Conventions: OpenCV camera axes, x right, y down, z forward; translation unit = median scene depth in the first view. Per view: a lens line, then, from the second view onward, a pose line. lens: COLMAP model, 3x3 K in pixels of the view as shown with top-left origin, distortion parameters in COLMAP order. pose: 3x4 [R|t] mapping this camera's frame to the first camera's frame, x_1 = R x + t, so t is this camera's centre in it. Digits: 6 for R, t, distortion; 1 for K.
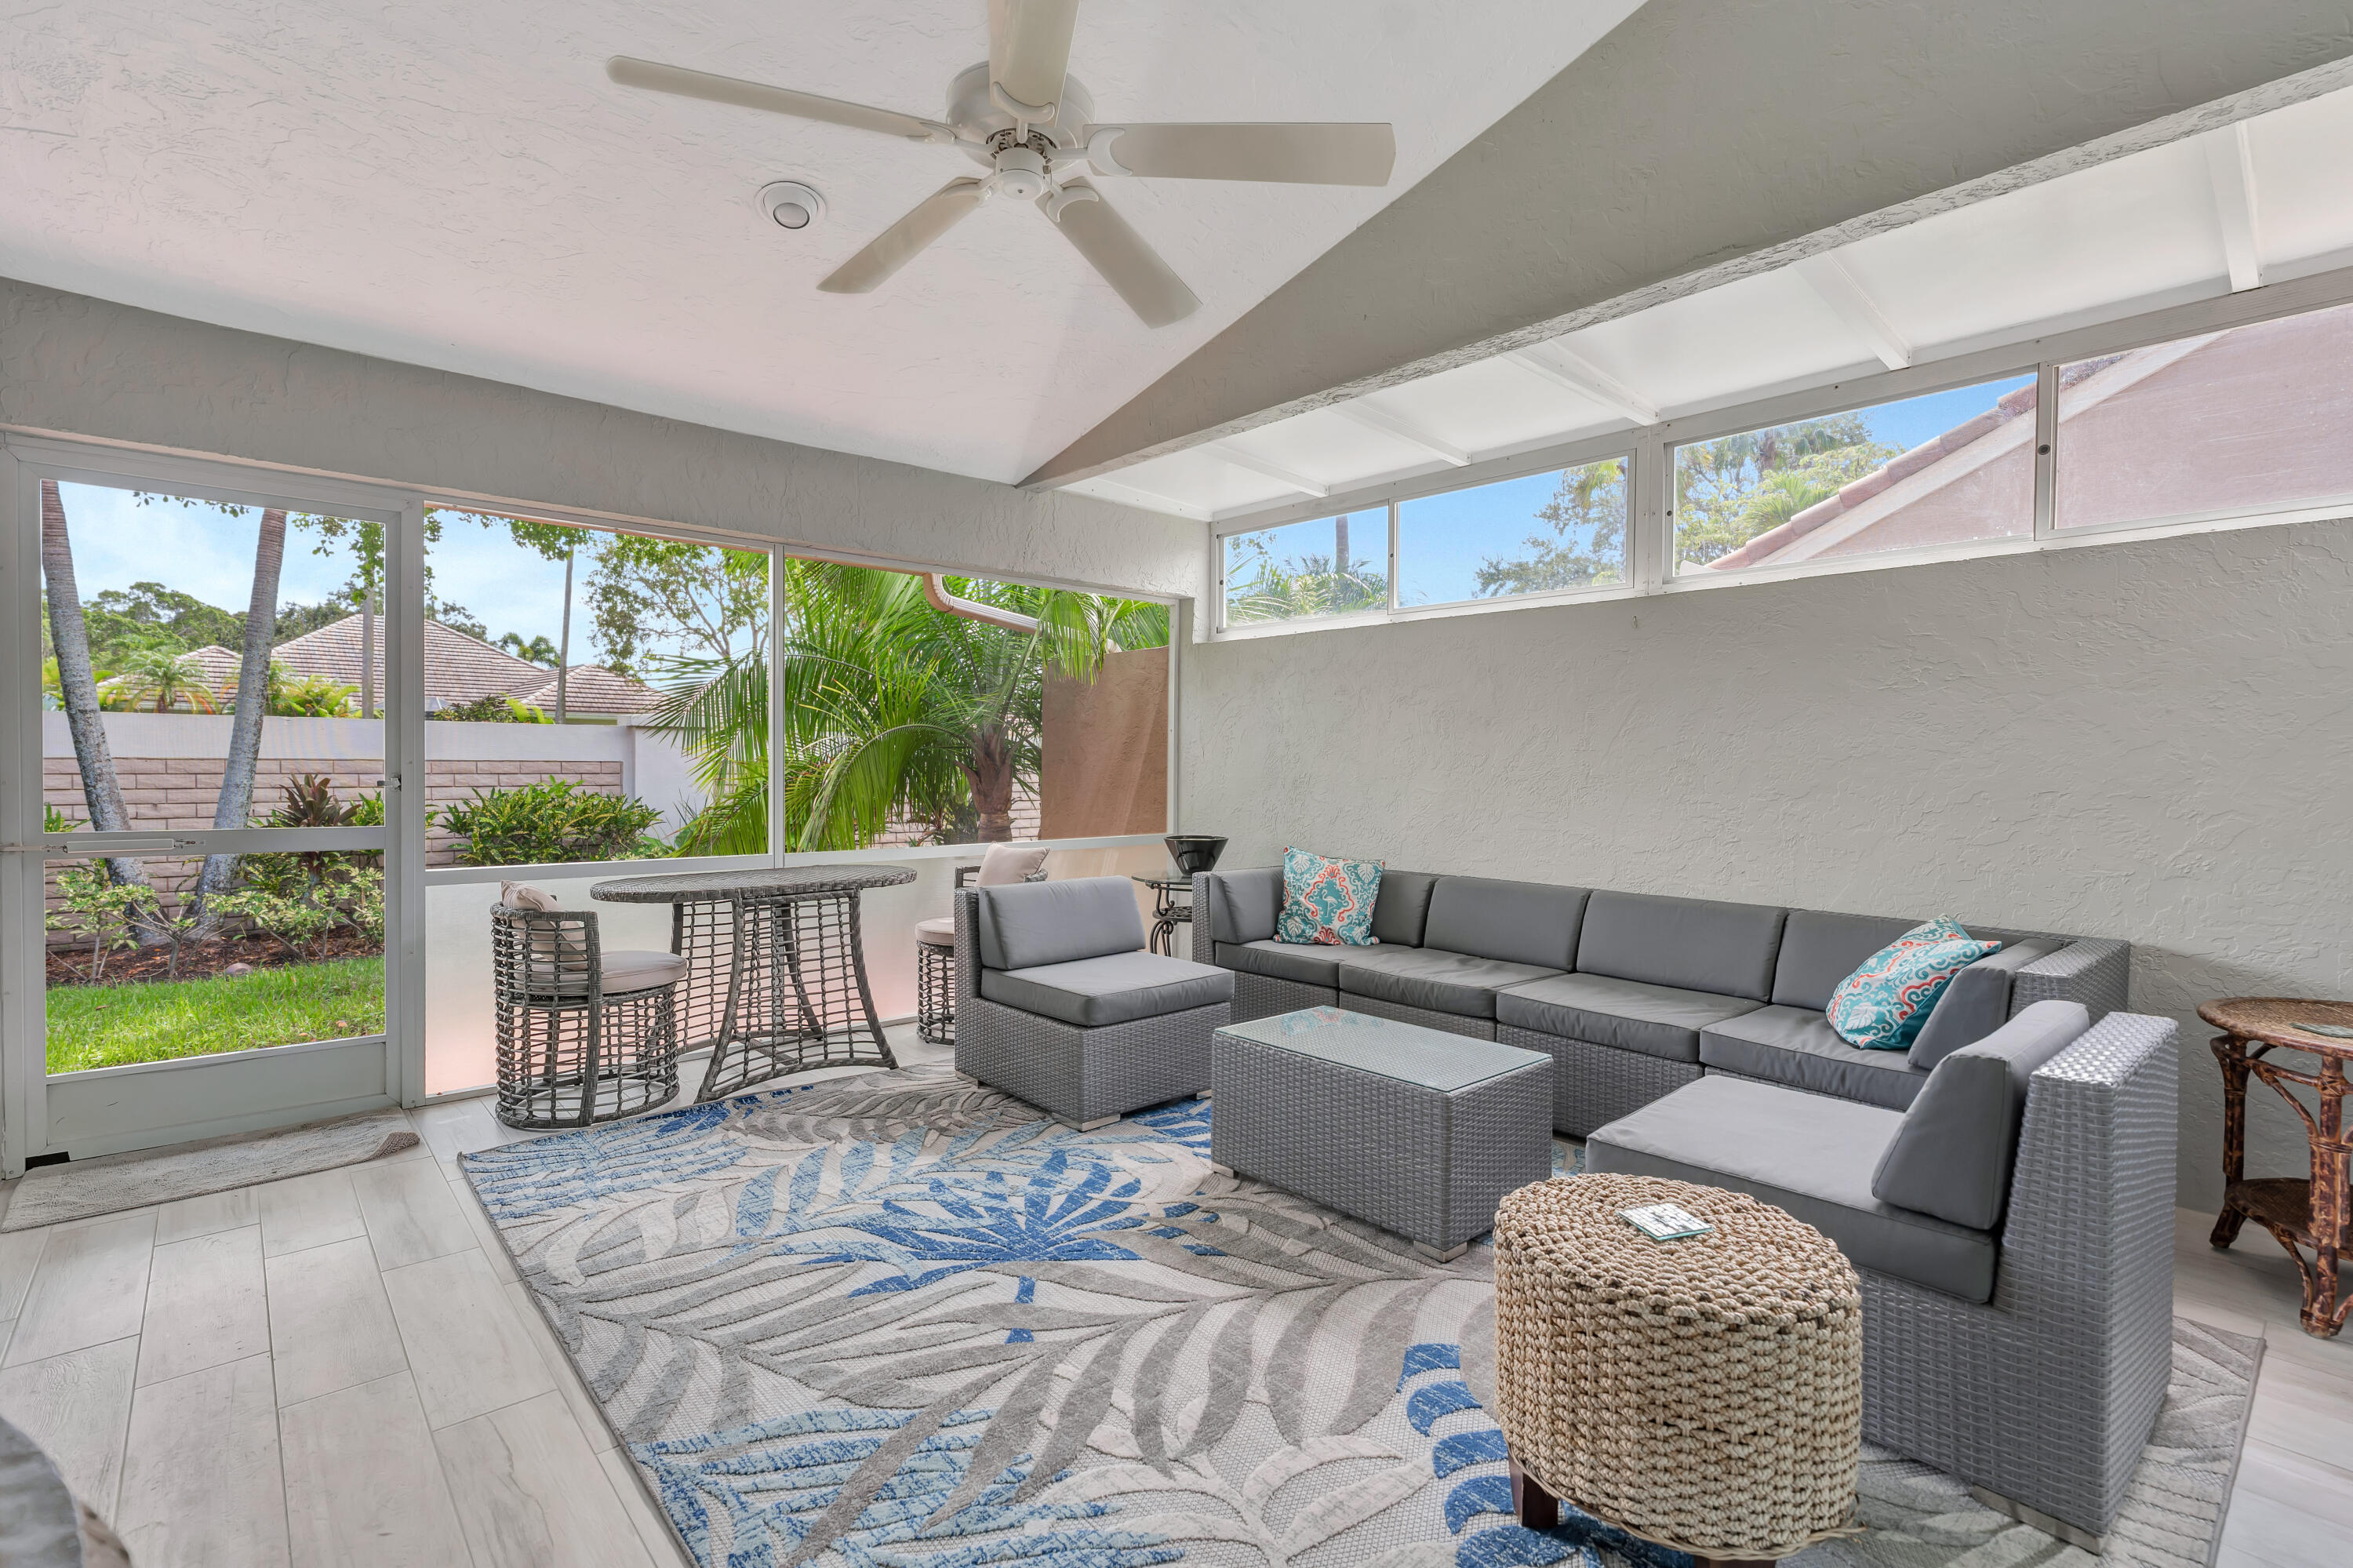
lens RADIAL K [[1077.4, 0, 1156.0], [0, 1077.4, 790.8], [0, 0, 1]] dist [-0.000129, 0.000513]
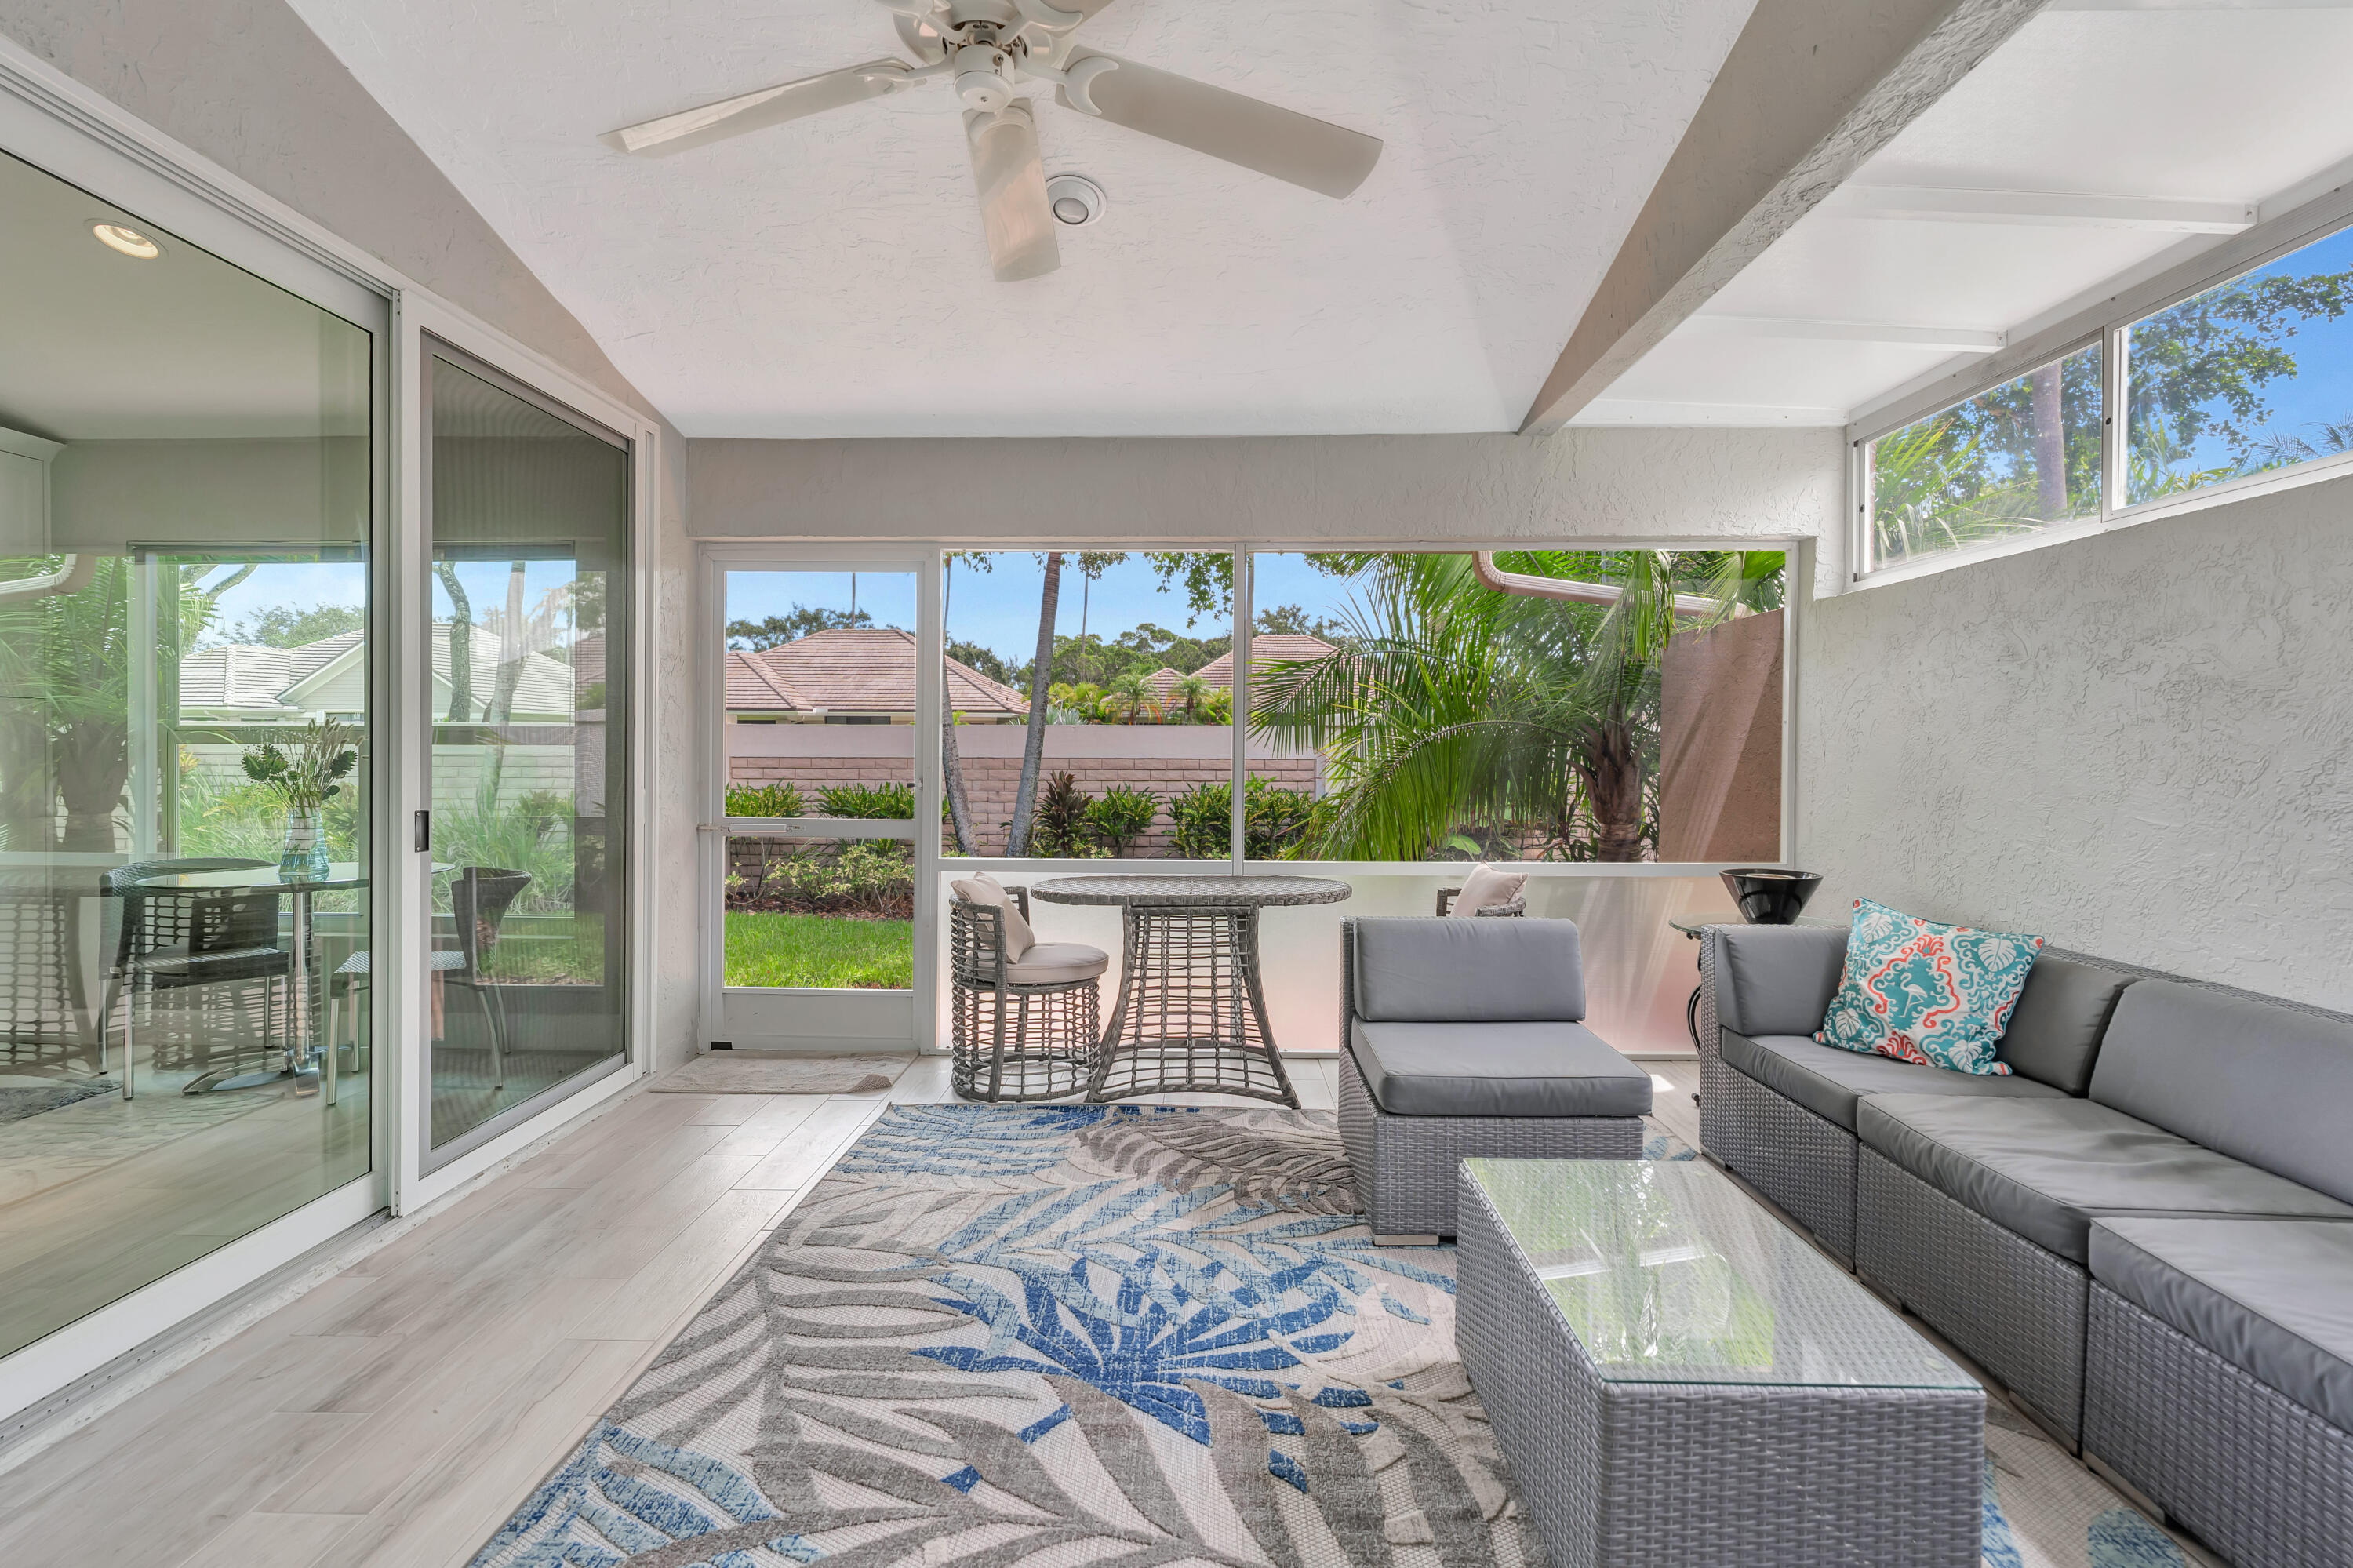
lens RADIAL K [[1083.7, 0, 1171.4], [0, 1083.7, 773.0], [0, 0, 1]] dist [-0.009776, 0.005599]
pose [[0.735178, 0.009284, -0.677810, 0.335316], [-0.015131, 0.999882, -0.002716, -0.021806], [0.677705, 0.012253, 0.735232, 0.300629]]
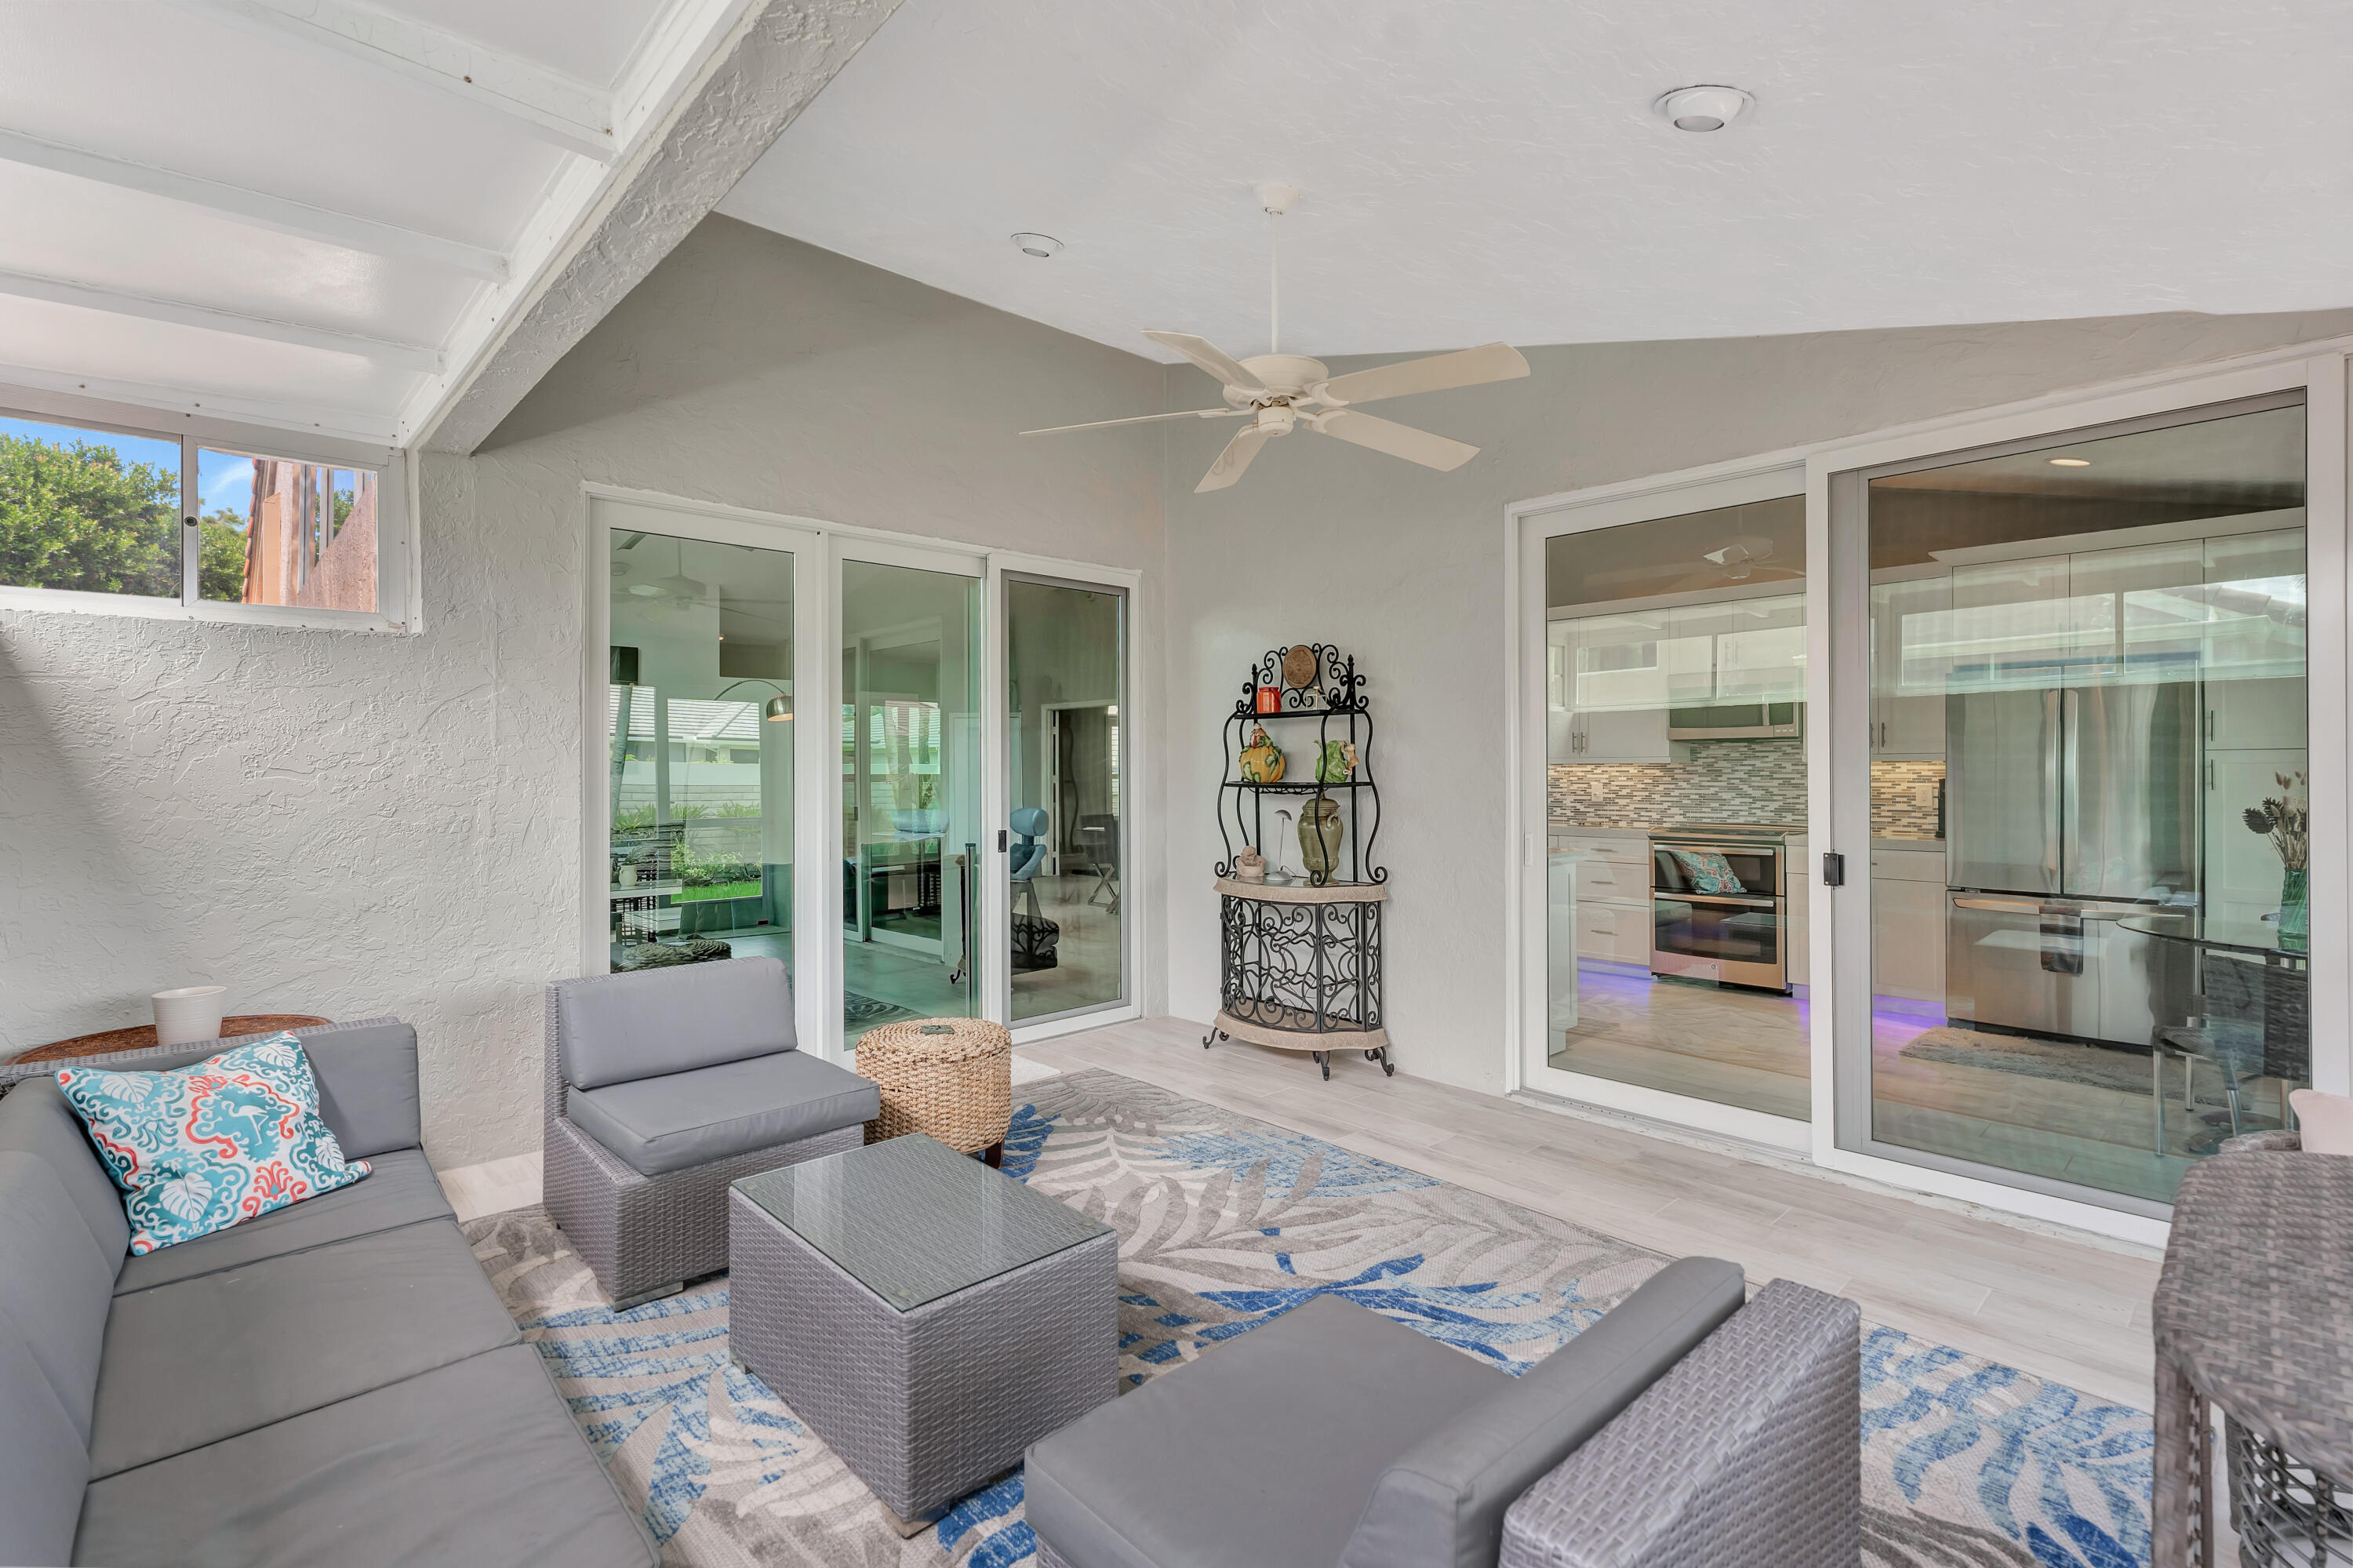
lens RADIAL K [[1064.5, 0, 1176.5], [0, 1064.5, 784.0], [0, 0, 1]] dist [-0.009853, 0.000086]
pose [[-0.998866, -0.004657, -0.047373, 0.041904], [-0.006554, 0.999179, 0.039968, -0.084352], [0.047148, 0.040233, -0.998077, 1.446988]]
